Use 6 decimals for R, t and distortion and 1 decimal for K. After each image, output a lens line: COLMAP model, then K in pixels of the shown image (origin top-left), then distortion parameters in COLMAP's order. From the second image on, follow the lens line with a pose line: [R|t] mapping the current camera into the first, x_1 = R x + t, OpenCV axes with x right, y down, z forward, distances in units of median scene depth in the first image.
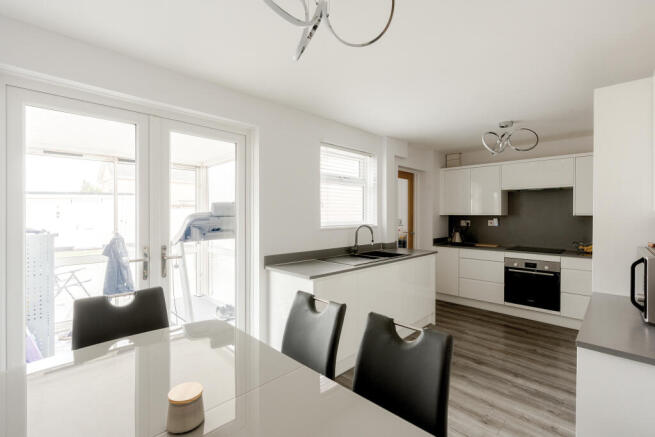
lens RADIAL K [[298.3, 0, 330.5], [0, 298.3, 214.1], [0, 0, 1]] dist [-0.000705, 0.000356]
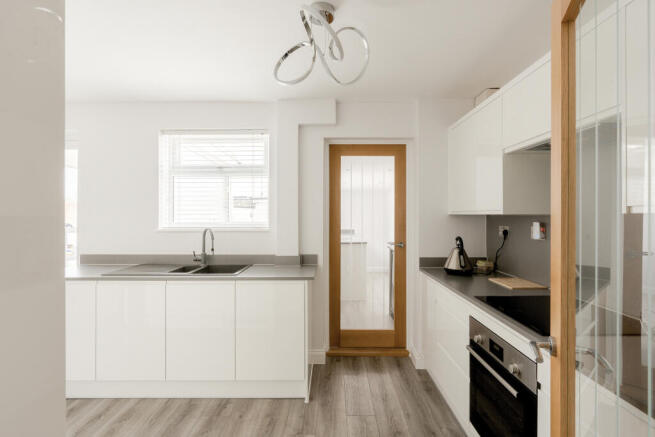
lens RADIAL K [[321.2, 0, 327.5], [0, 321.2, 218.5], [0, 0, 1]] dist [-0.002667, 0.000001]
pose [[0.698620, -0.002322, -0.715489, 0.786160], [0.001509, 0.999997, -0.001771, 0.013197], [0.715492, 0.000158, 0.698621, 0.563126]]
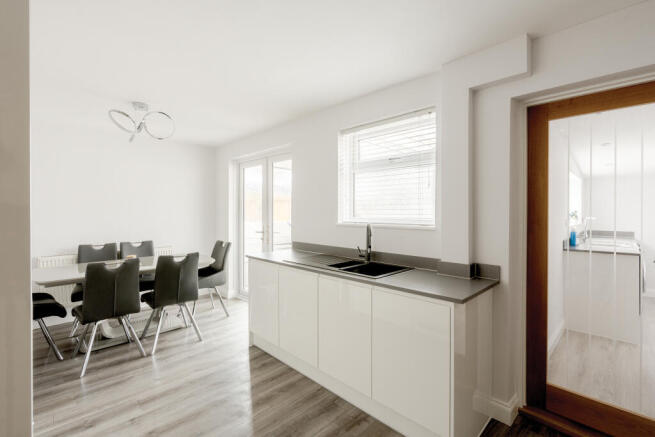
lens RADIAL K [[298.3, 0, 330.5], [0, 298.3, 214.1], [0, 0, 1]] dist [-0.000705, 0.000356]
pose [[0.002640, 0.006637, -0.999974, 0.725512], [-0.008523, 0.999942, 0.006615, 0.008635], [0.999960, 0.008505, 0.002696, 0.783597]]
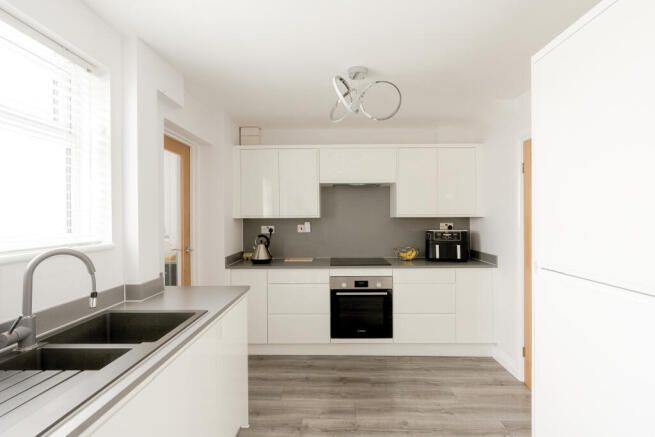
lens RADIAL K [[302.8, 0, 327.5], [0, 302.8, 218.5], [0, 0, 1]] dist [-0.004377, -0.000483]
pose [[0.727527, -0.006963, 0.686044, 0.086095], [0.006730, 0.999973, 0.003012, 0.004056], [-0.686046, 0.002426, 0.727554, 0.490663]]
